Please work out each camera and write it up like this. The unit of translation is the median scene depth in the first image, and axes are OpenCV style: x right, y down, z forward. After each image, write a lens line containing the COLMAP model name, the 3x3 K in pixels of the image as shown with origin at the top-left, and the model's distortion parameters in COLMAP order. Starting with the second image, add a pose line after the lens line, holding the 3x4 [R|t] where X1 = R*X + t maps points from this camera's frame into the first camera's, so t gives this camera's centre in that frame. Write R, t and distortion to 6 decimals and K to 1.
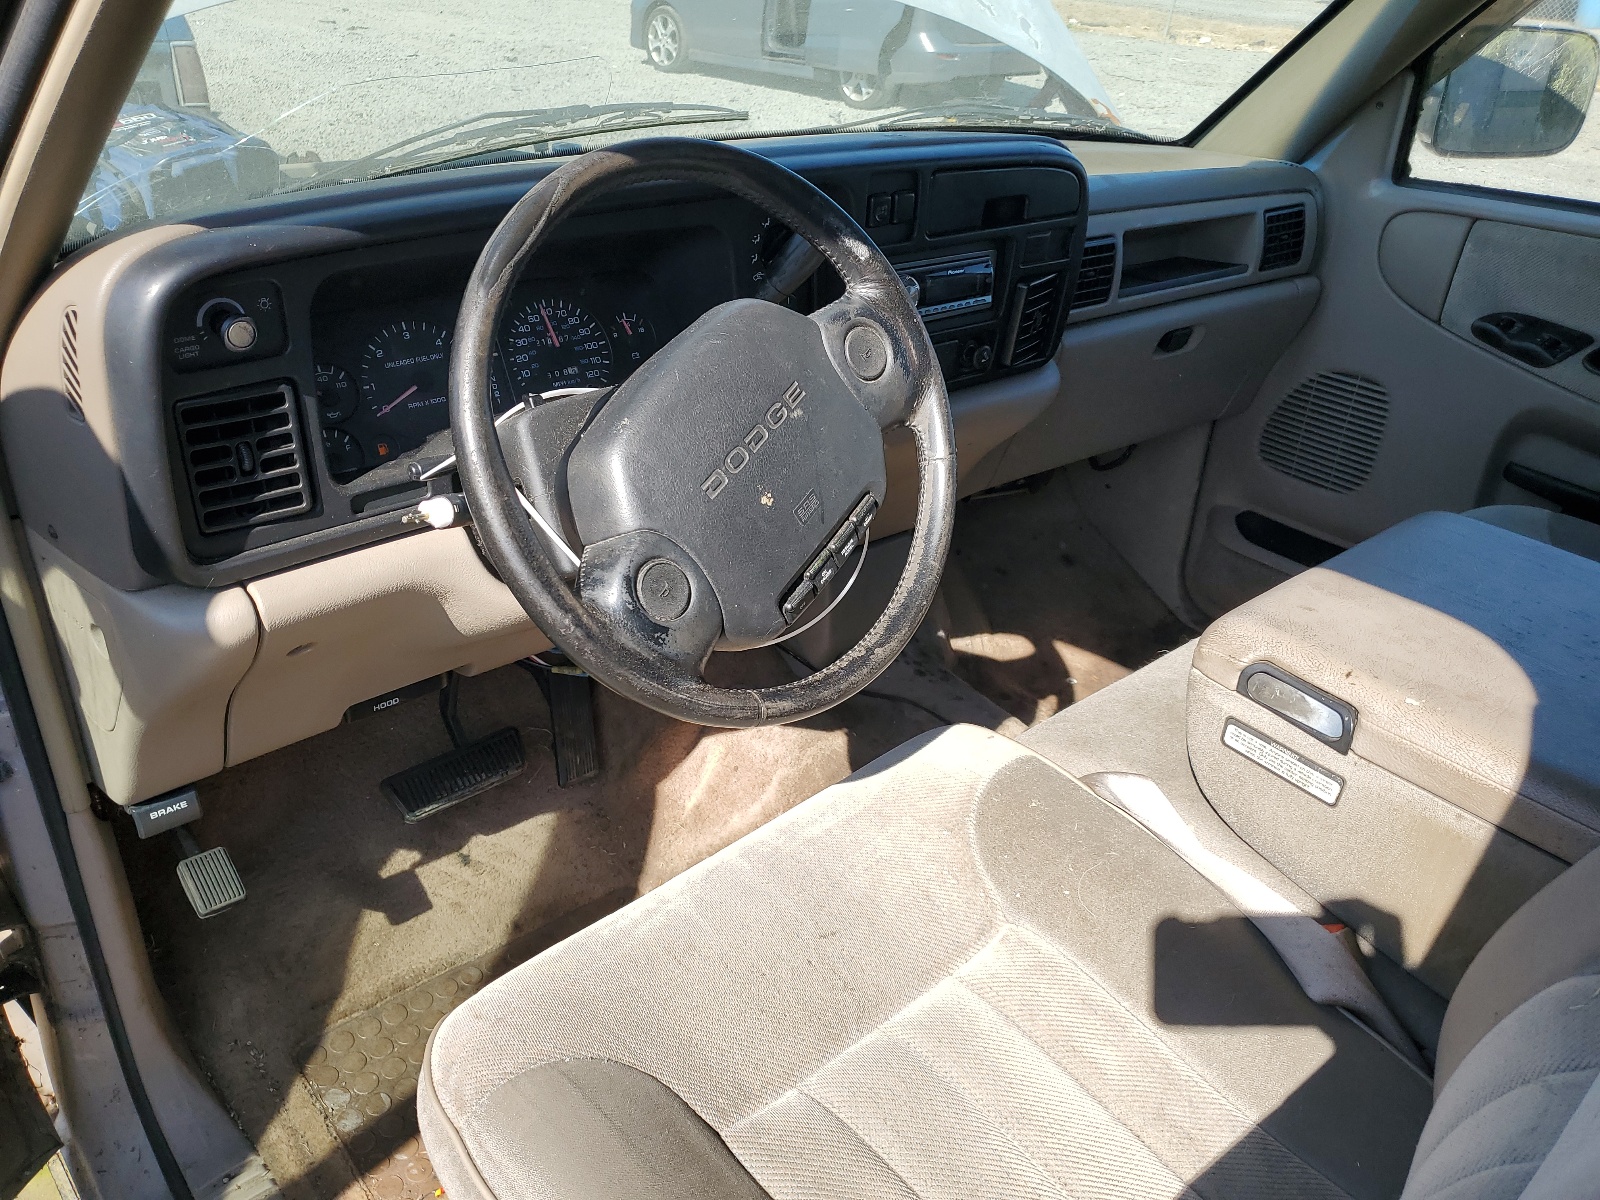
lens RADIAL K [[1260.5, 0, 801.2], [0, 1260.5, 606.8], [0, 0, 1]] dist [0.020884, -0.012568]
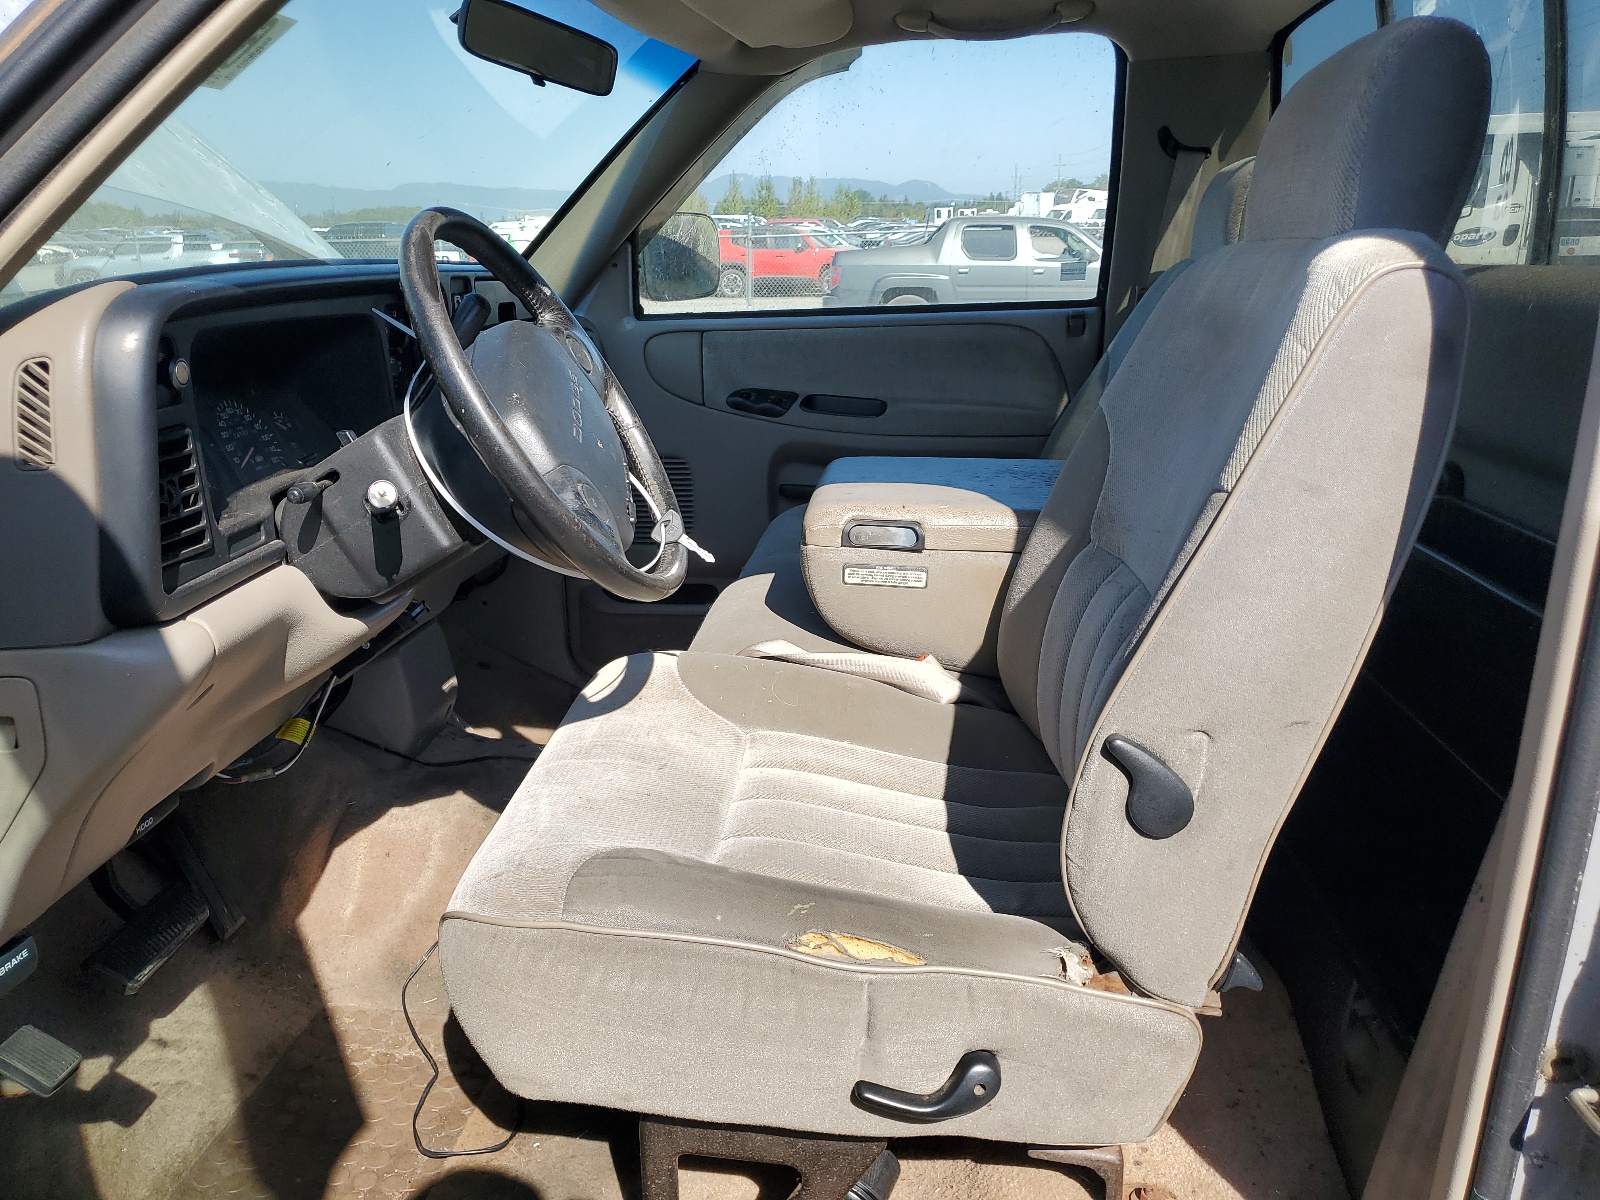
lens RADIAL K [[1260.5, 0, 793.9], [0, 1260.5, 598.6], [0, 0, 1]] dist [0.020884, -0.012568]
pose [[0.728678, -0.238114, 0.642129, -0.581470], [0.371147, 0.925287, -0.078057, 0.187667], [-0.575568, 0.295203, 0.762612, -0.086711]]
